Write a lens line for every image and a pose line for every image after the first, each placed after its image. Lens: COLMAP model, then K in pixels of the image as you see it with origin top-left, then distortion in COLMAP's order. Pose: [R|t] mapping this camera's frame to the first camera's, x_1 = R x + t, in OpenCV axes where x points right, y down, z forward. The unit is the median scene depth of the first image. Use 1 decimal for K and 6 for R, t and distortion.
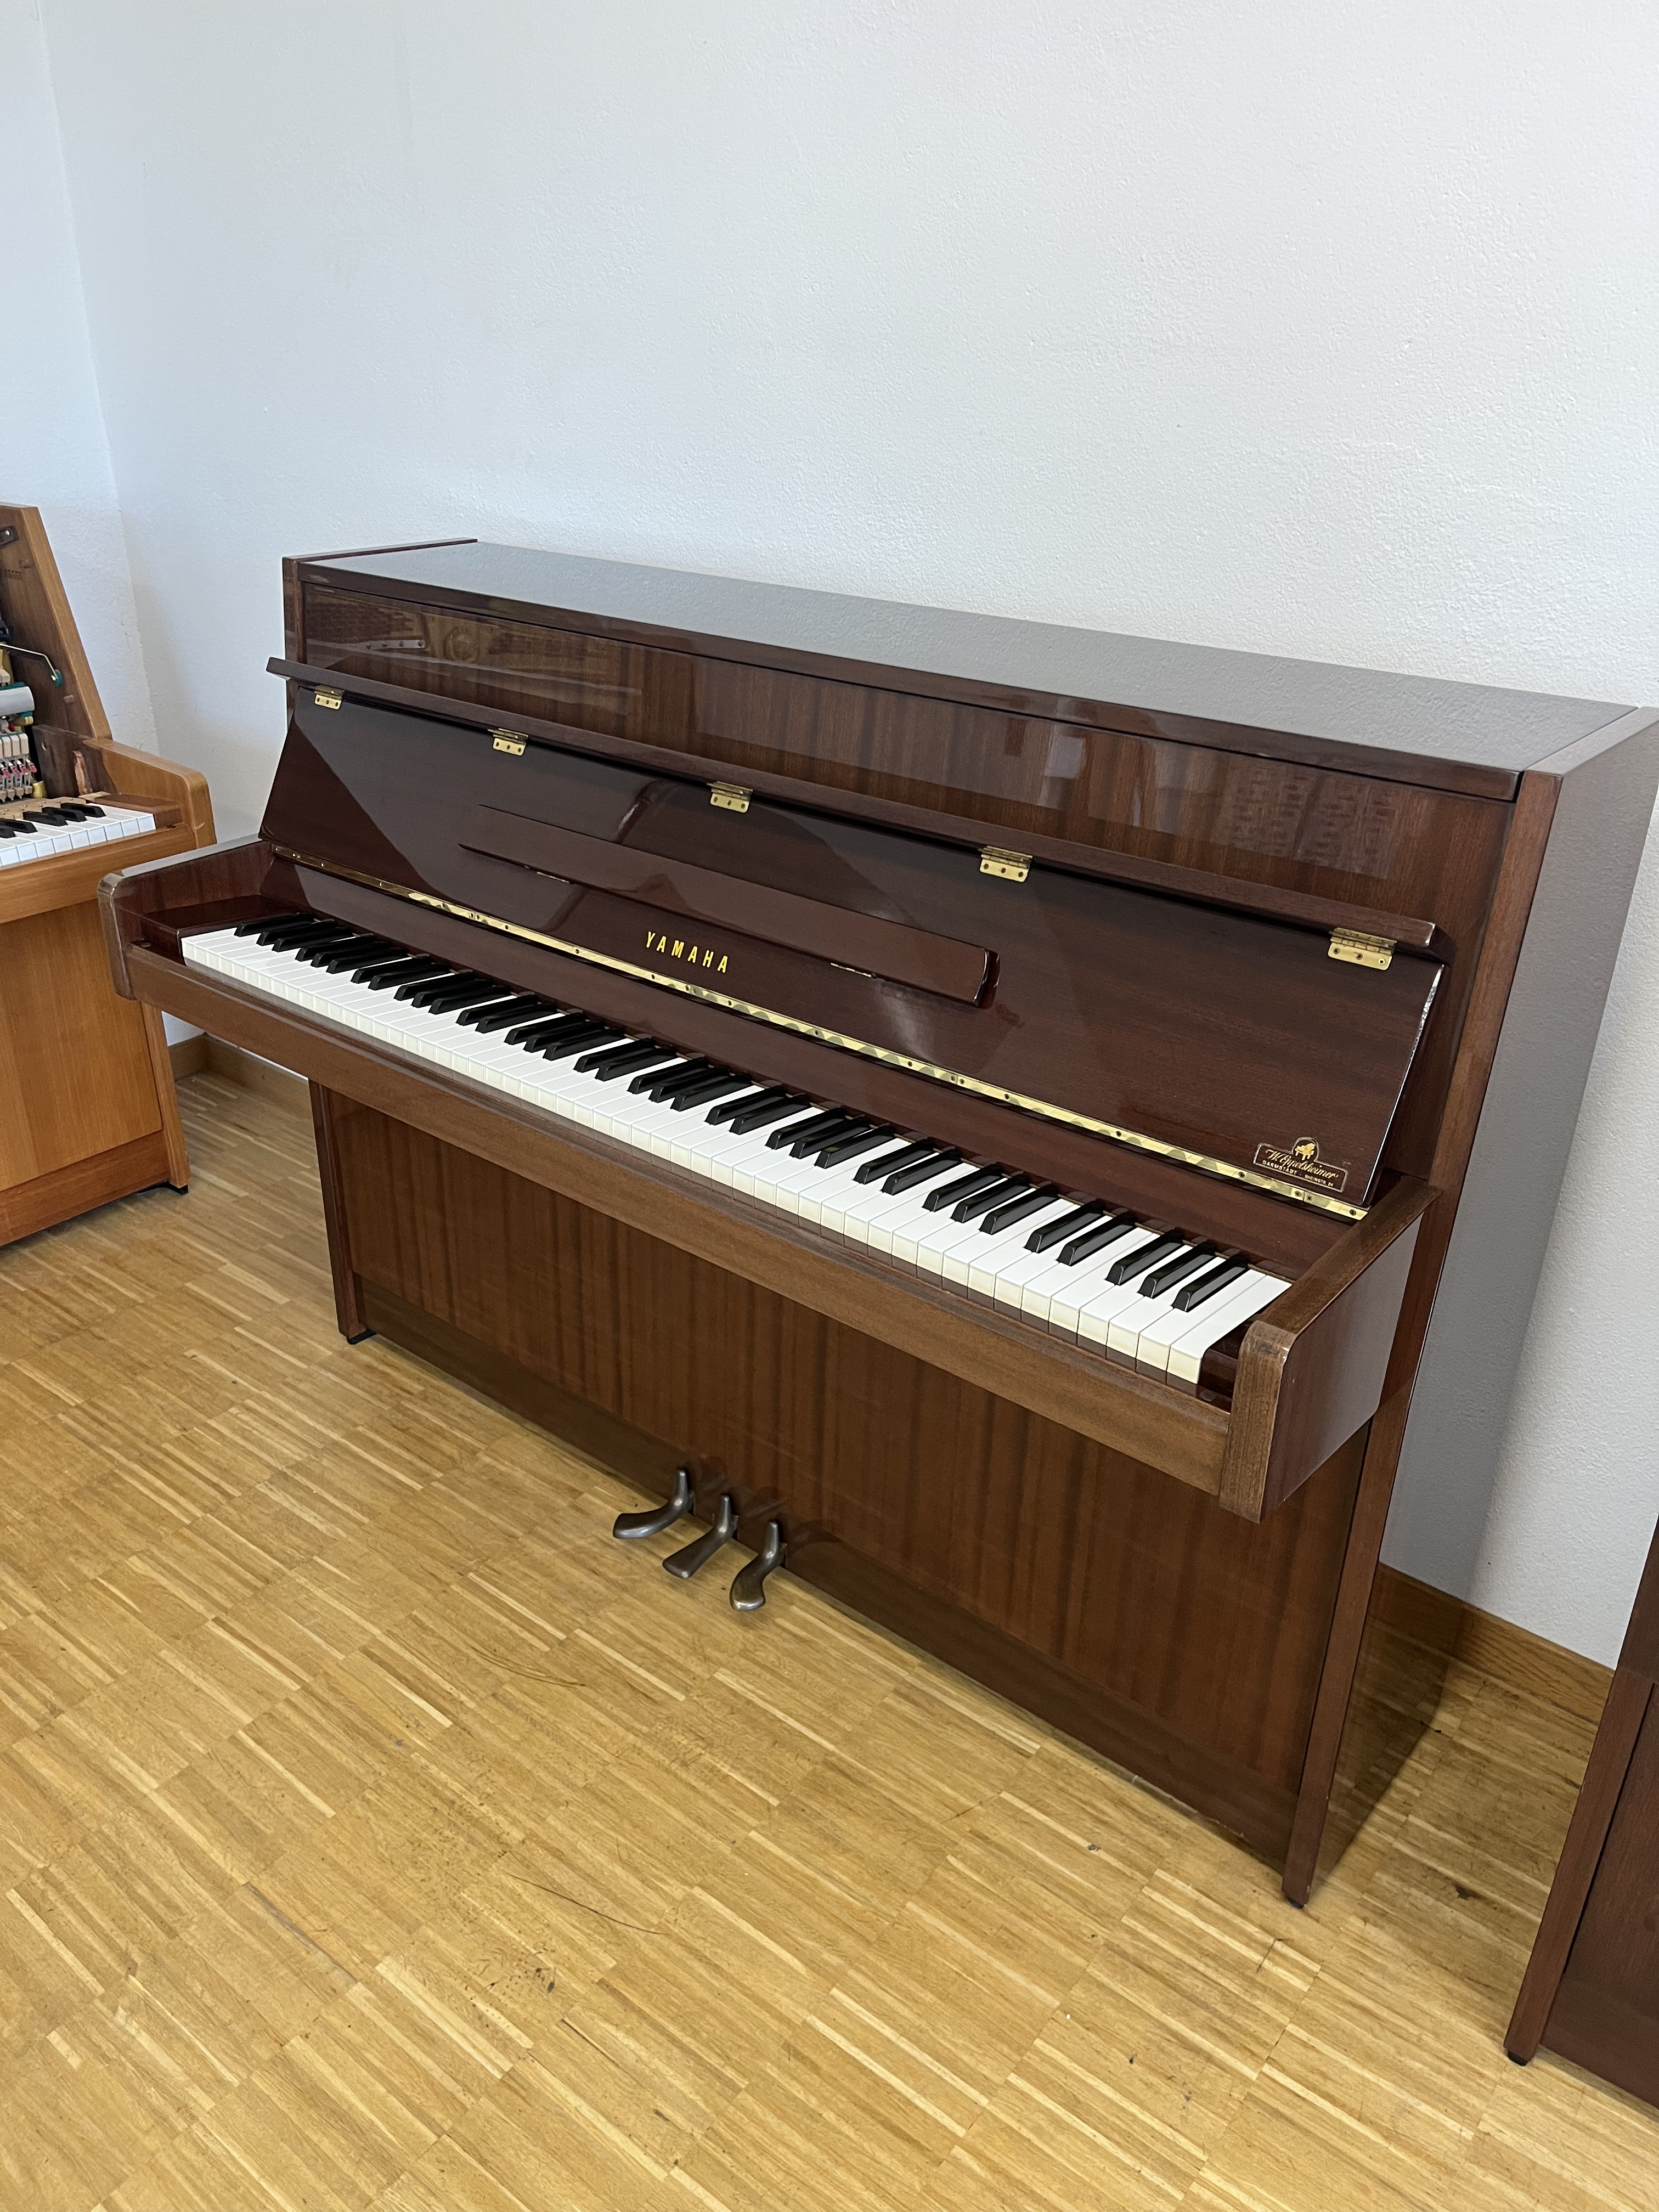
lens RADIAL K [[1646.9, 0, 819.0], [0, 1646.9, 1122.3], [0, 0, 1]] dist [0.095049, -0.137783]
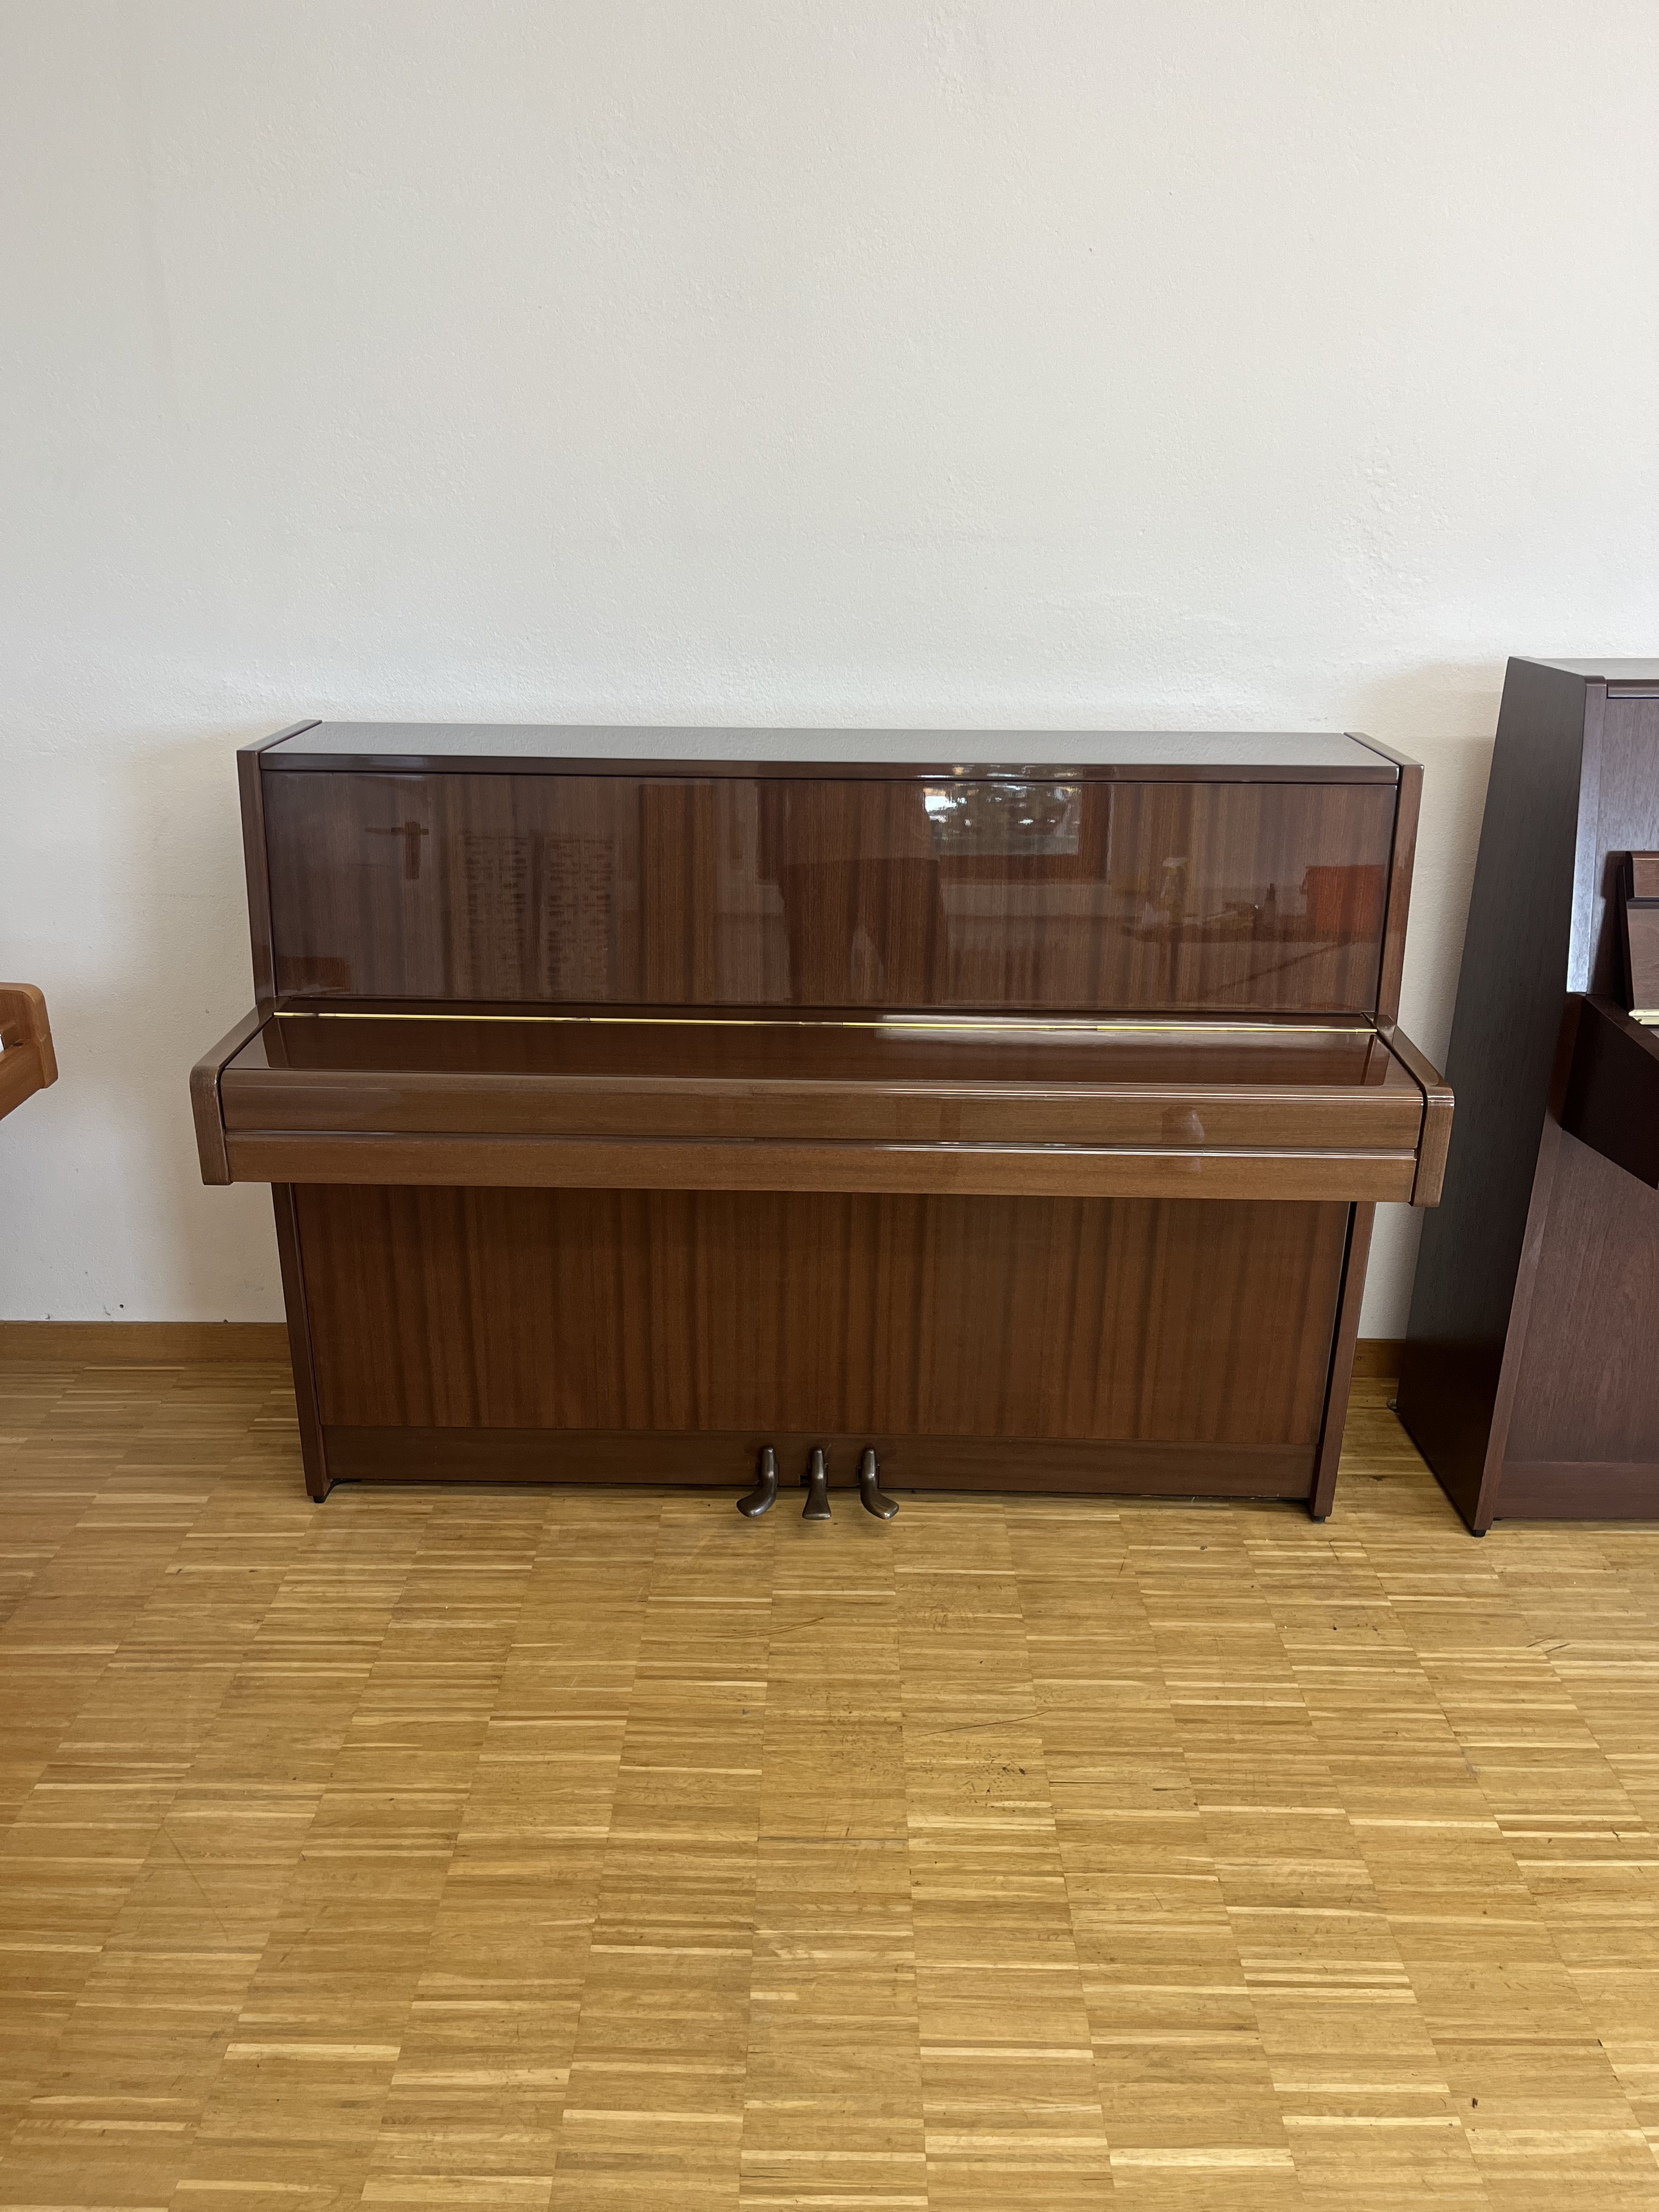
lens RADIAL K [[1646.9, 0, 819.0], [0, 1646.9, 1122.3], [0, 0, 1]] dist [0.095049, -0.137783]
pose [[0.788377, -0.233813, 0.569028, -0.828792], [0.275702, 0.961156, 0.012958, -0.027894], [-0.549954, 0.146667, 0.822216, -0.051395]]
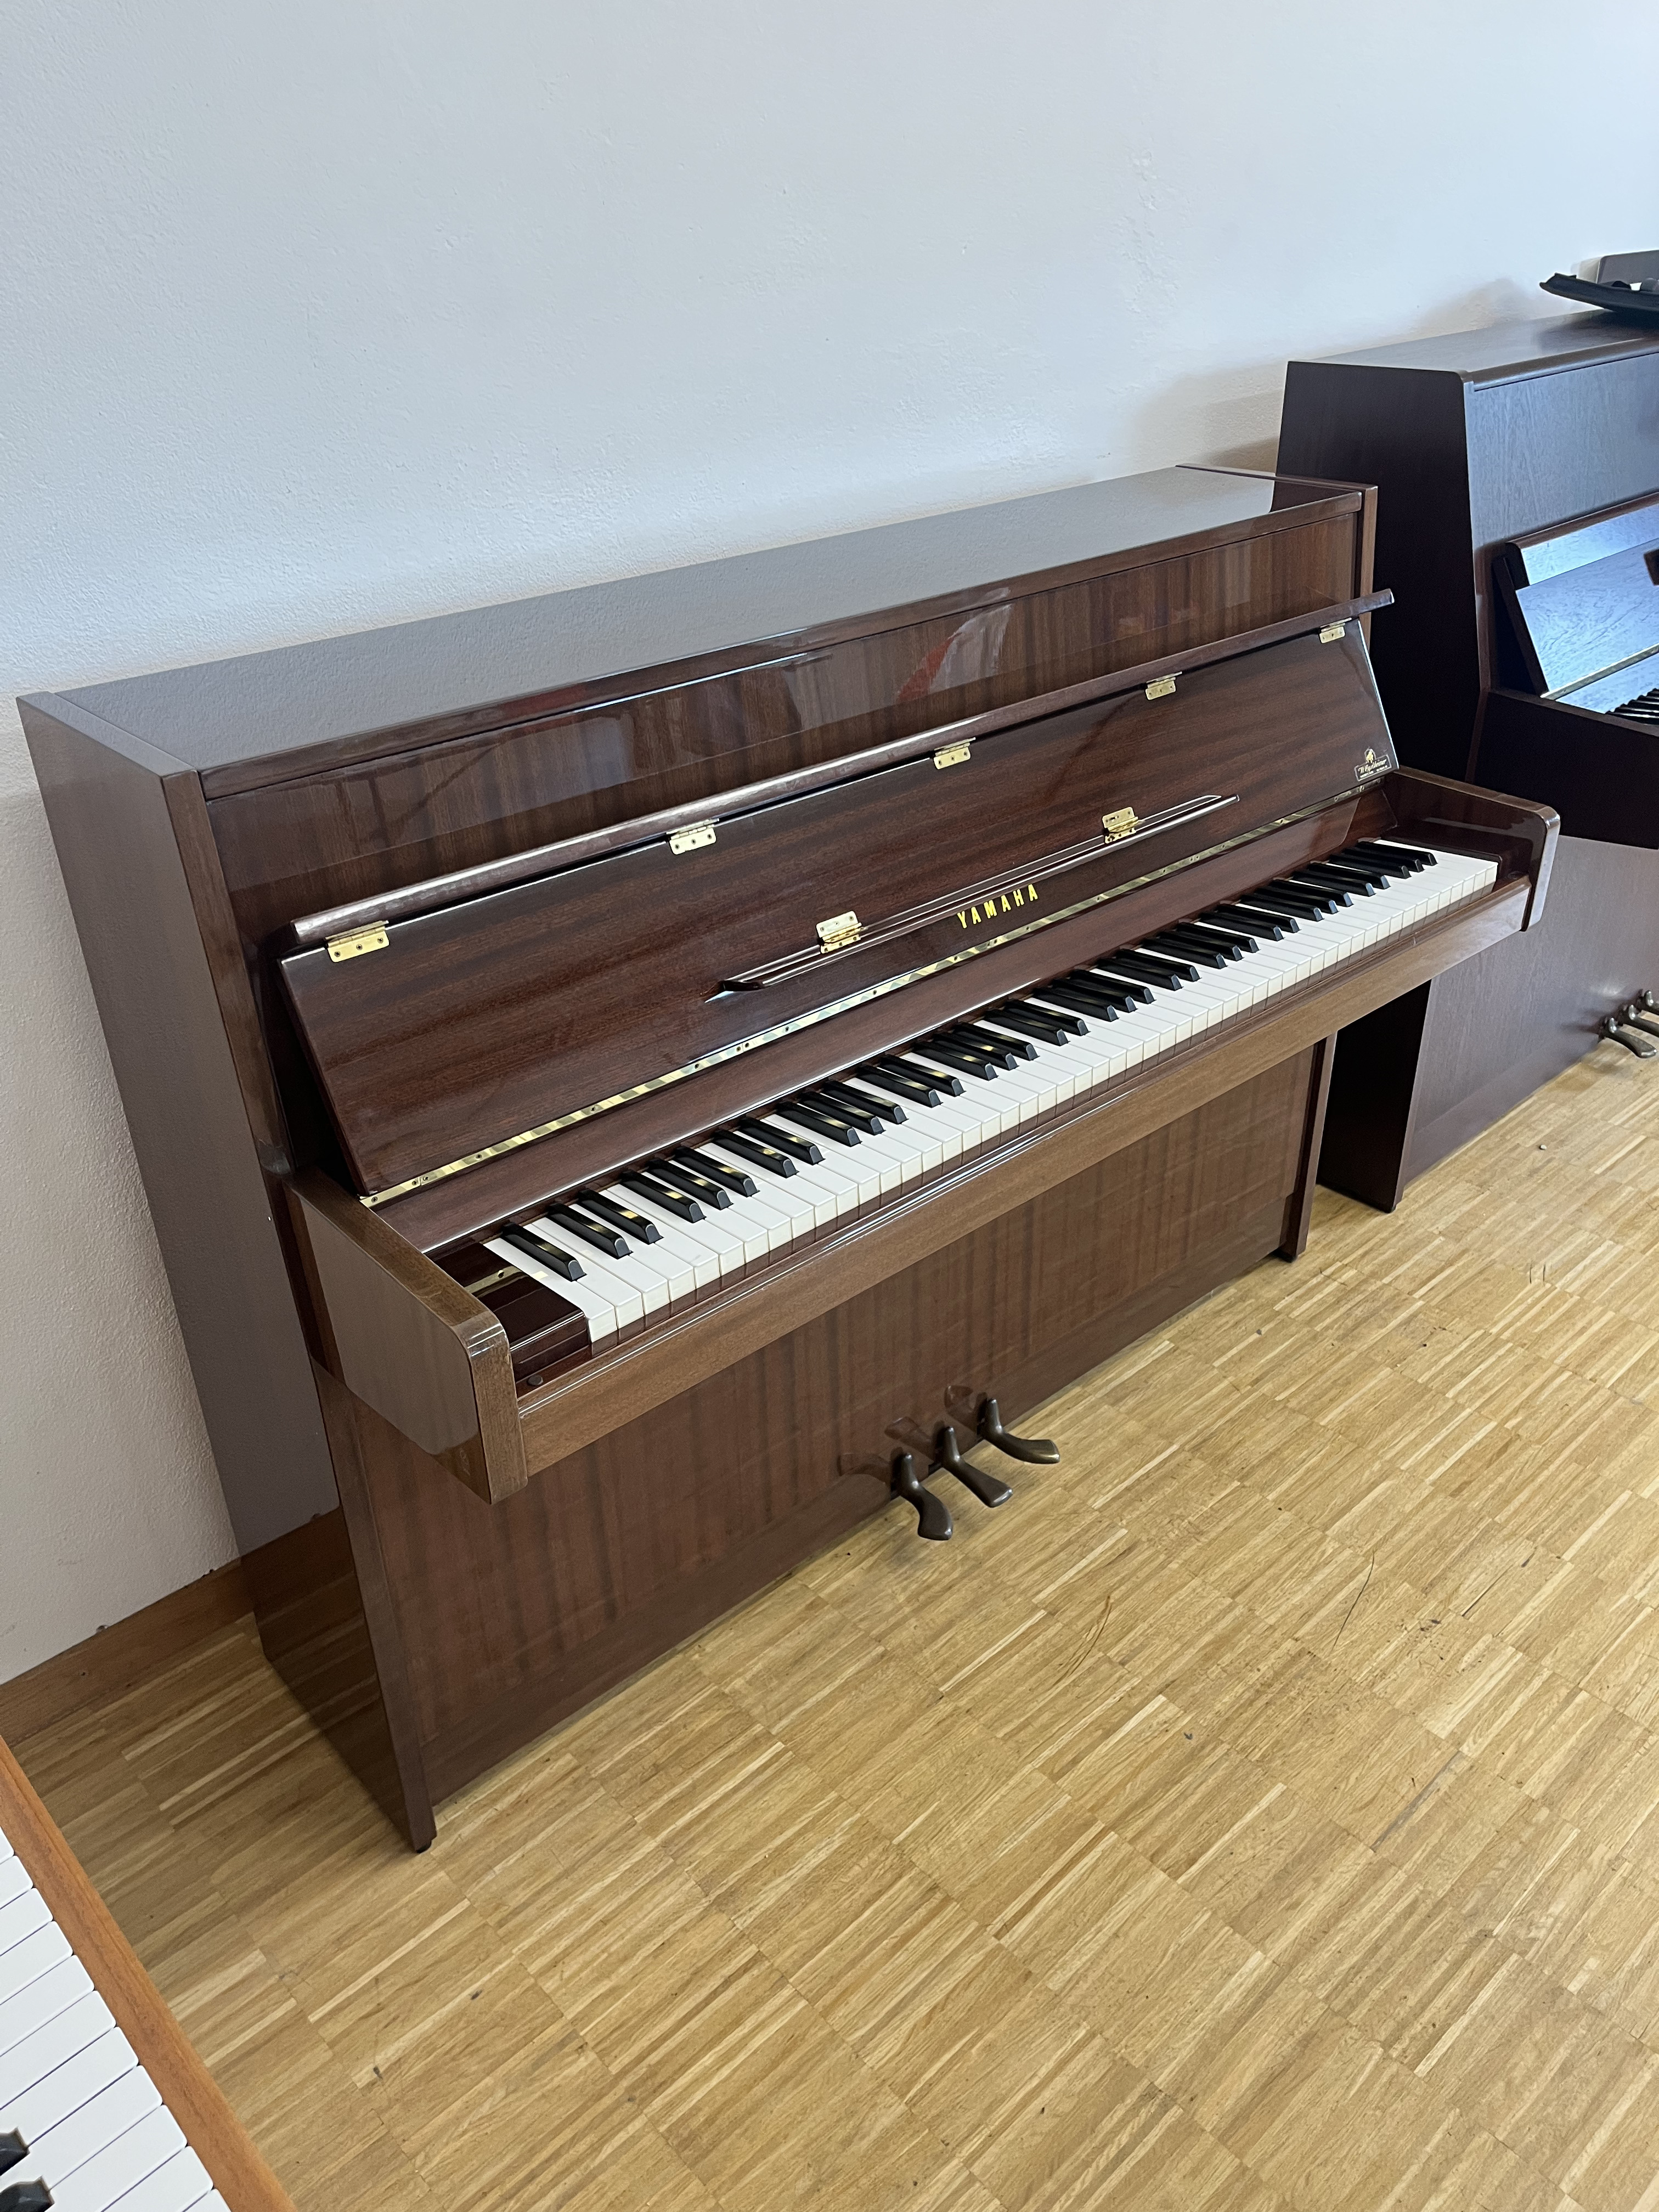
lens RADIAL K [[1646.9, 0, 819.0], [0, 1646.9, 1122.3], [0, 0, 1]] dist [0.095049, -0.137783]
pose [[0.158240, -0.512887, 0.843746, -0.994835], [0.456694, 0.795634, 0.397990, -0.439574], [-0.875437, 0.322356, 0.360134, 0.762840]]
